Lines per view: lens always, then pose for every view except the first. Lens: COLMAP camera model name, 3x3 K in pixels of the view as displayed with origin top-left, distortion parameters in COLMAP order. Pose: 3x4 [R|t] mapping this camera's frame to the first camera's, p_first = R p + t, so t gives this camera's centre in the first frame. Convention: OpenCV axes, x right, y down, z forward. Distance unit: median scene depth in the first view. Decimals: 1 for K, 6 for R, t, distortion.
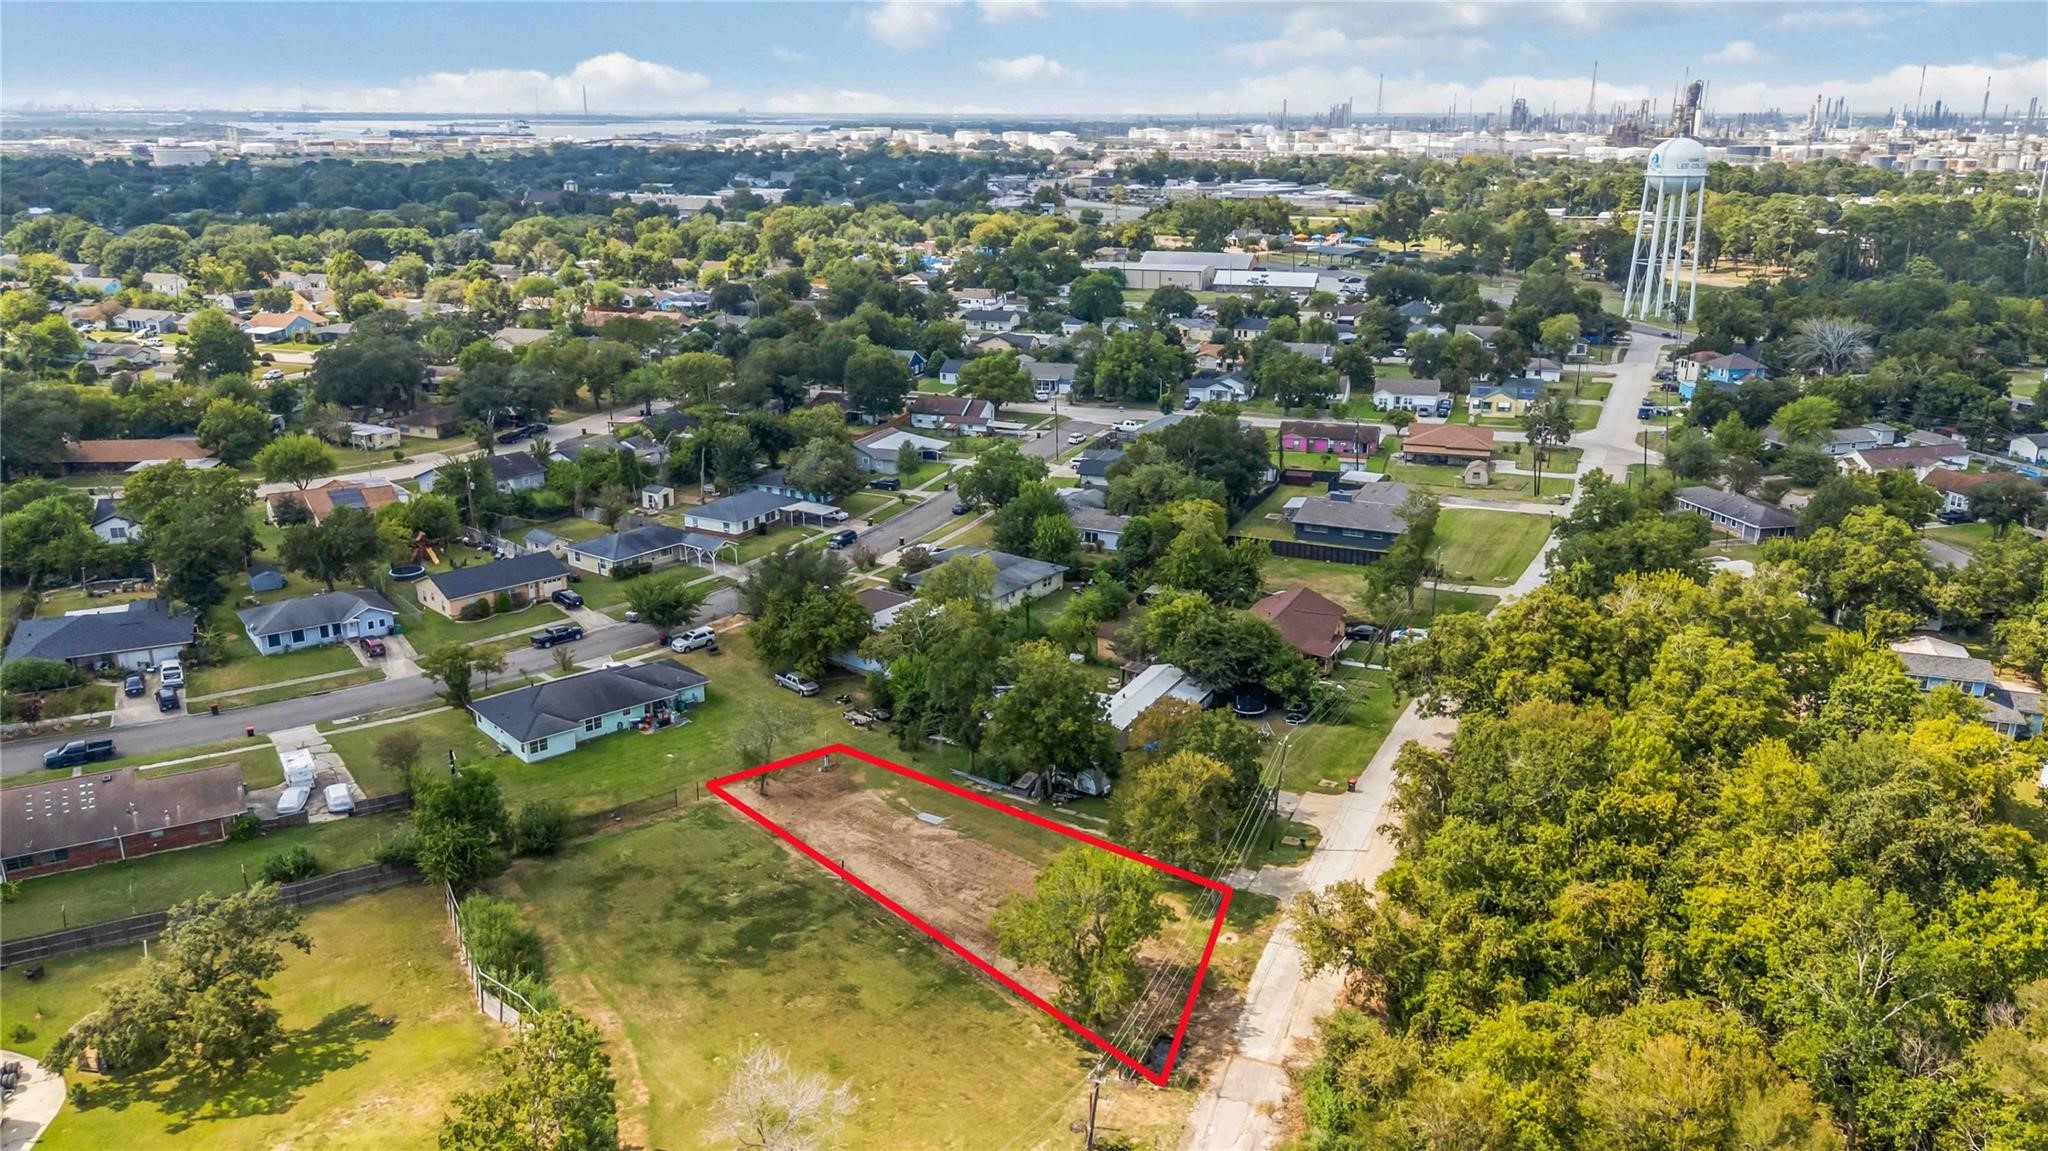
lens RADIAL K [[1499.6, 0, 1041.4], [0, 1499.6, 575.7], [0, 0, 1]] dist [0.068359, -0.065076]
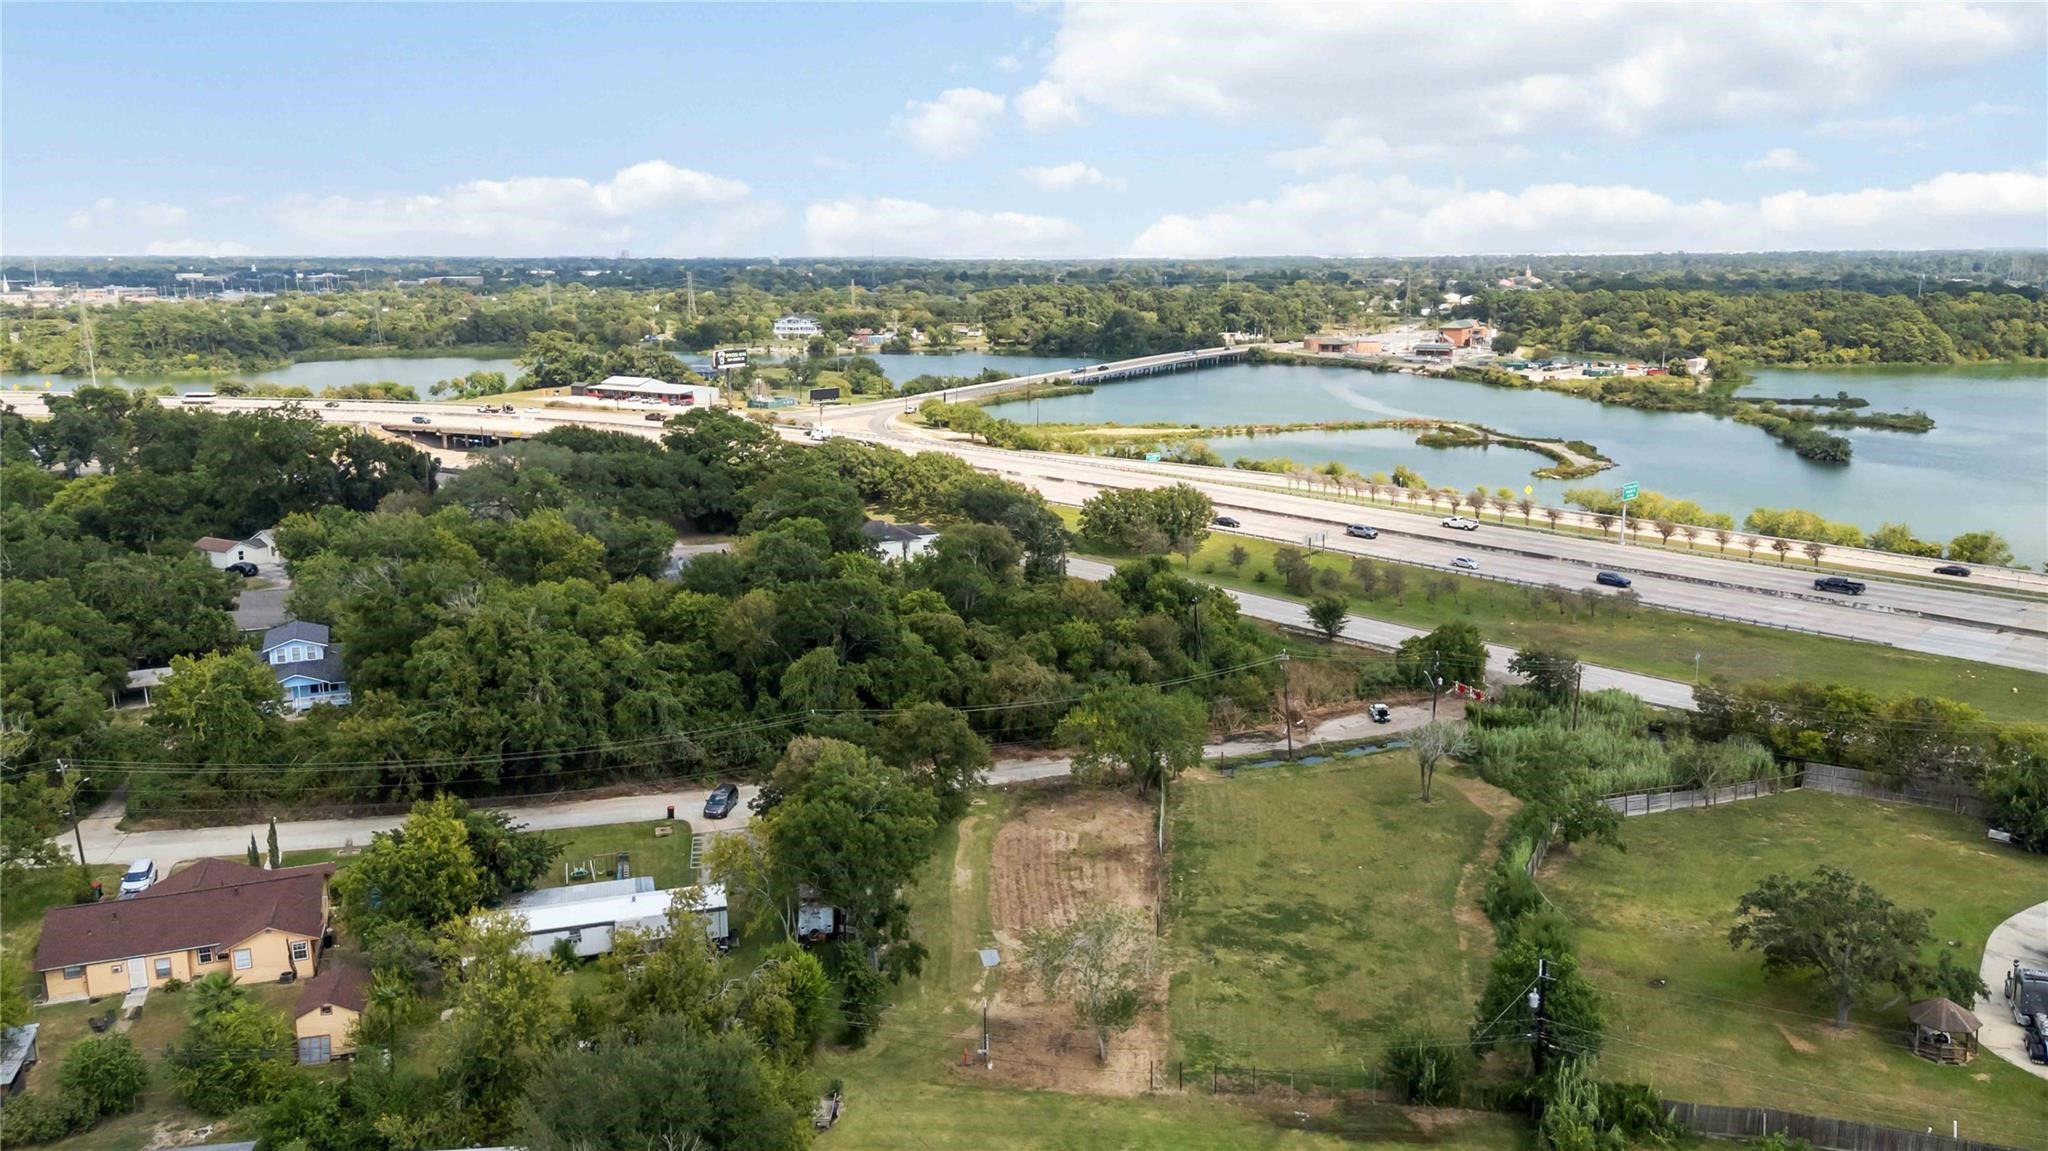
lens RADIAL K [[1499.6, 0, 1036.0], [0, 1499.6, 592.3], [0, 0, 1]] dist [0.068359, -0.065076]
pose [[-0.691954, -0.157804, 0.704483, -0.505007], [0.213047, 0.887726, 0.408109, -0.273718], [-0.689790, 0.432481, -0.580646, 1.084931]]
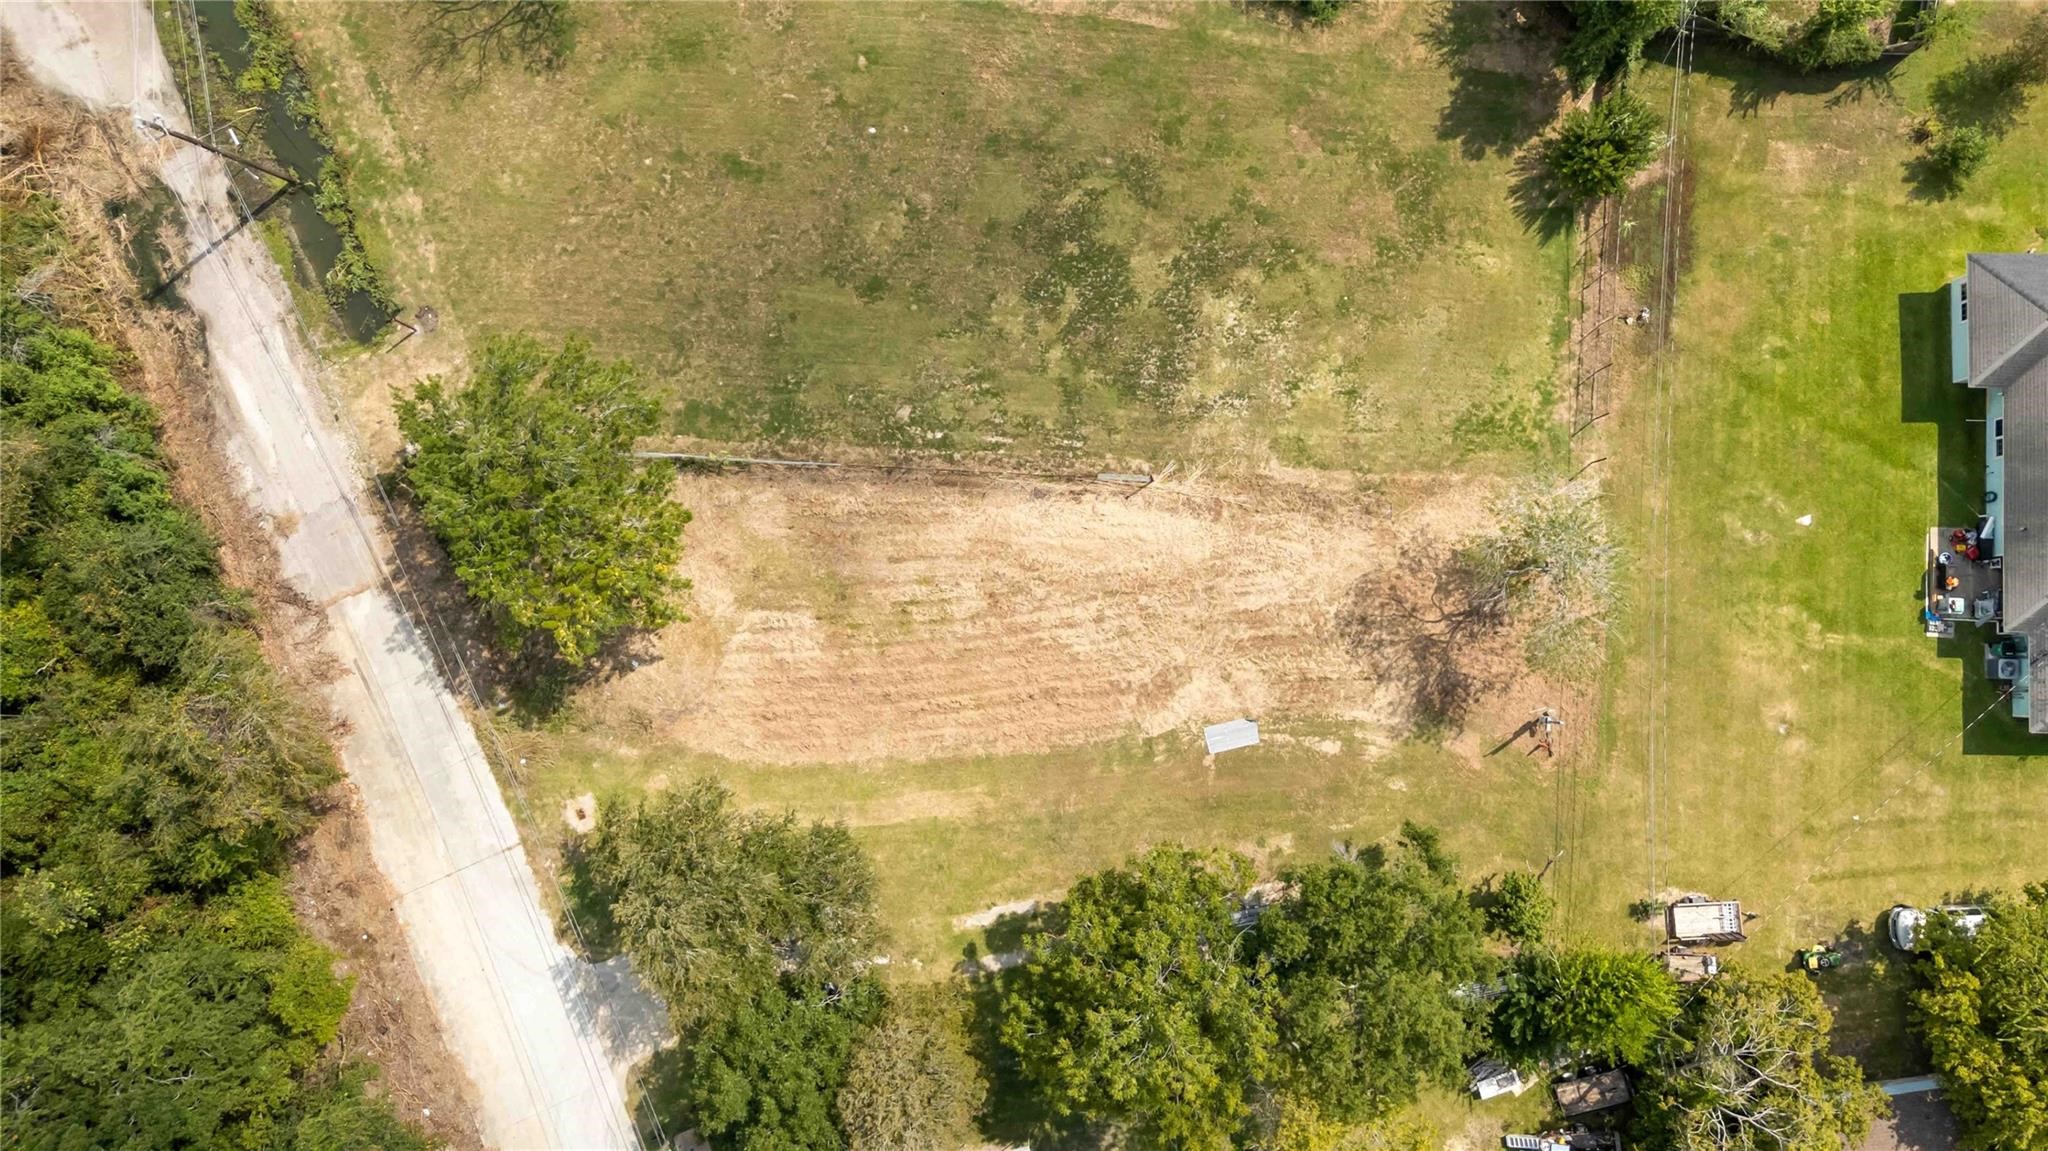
lens RADIAL K [[1499.6, 0, 1020.7], [0, 1499.6, 570.5], [0, 0, 1]] dist [0.068359, -0.065076]
pose [[-0.686906, 0.726175, -0.028799, -0.038477], [-0.196064, -0.147012, 0.969508, -0.267249], [0.699799, 0.671608, 0.243360, 0.611916]]
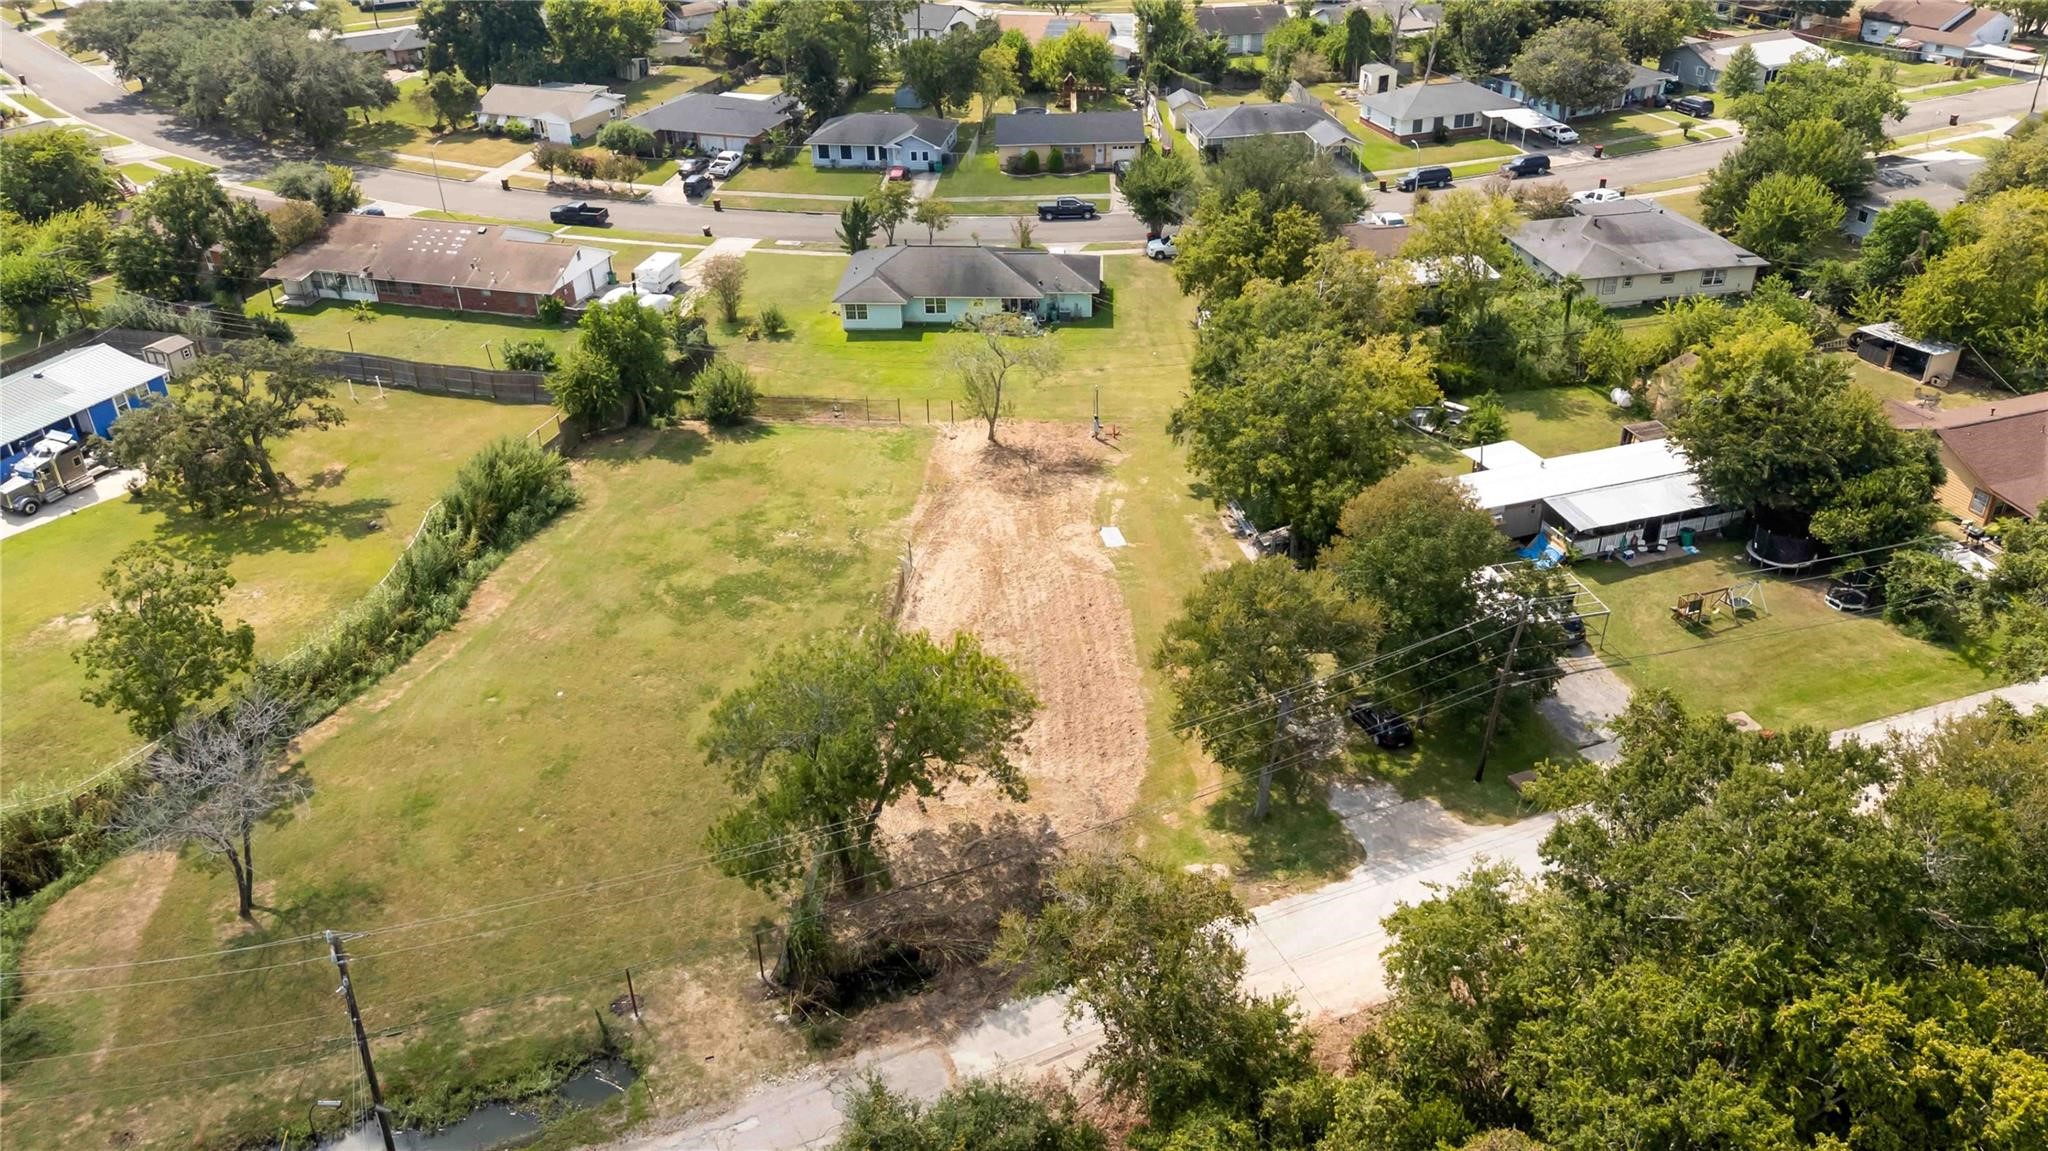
lens RADIAL K [[1499.6, 0, 1031.8], [0, 1499.6, 586.2], [0, 0, 1]] dist [0.068359, -0.065076]
pose [[0.706885, 0.346675, -0.616547, 0.269304], [-0.186701, 0.932191, 0.310099, -0.021740], [0.682243, -0.104095, 0.723677, 0.365431]]
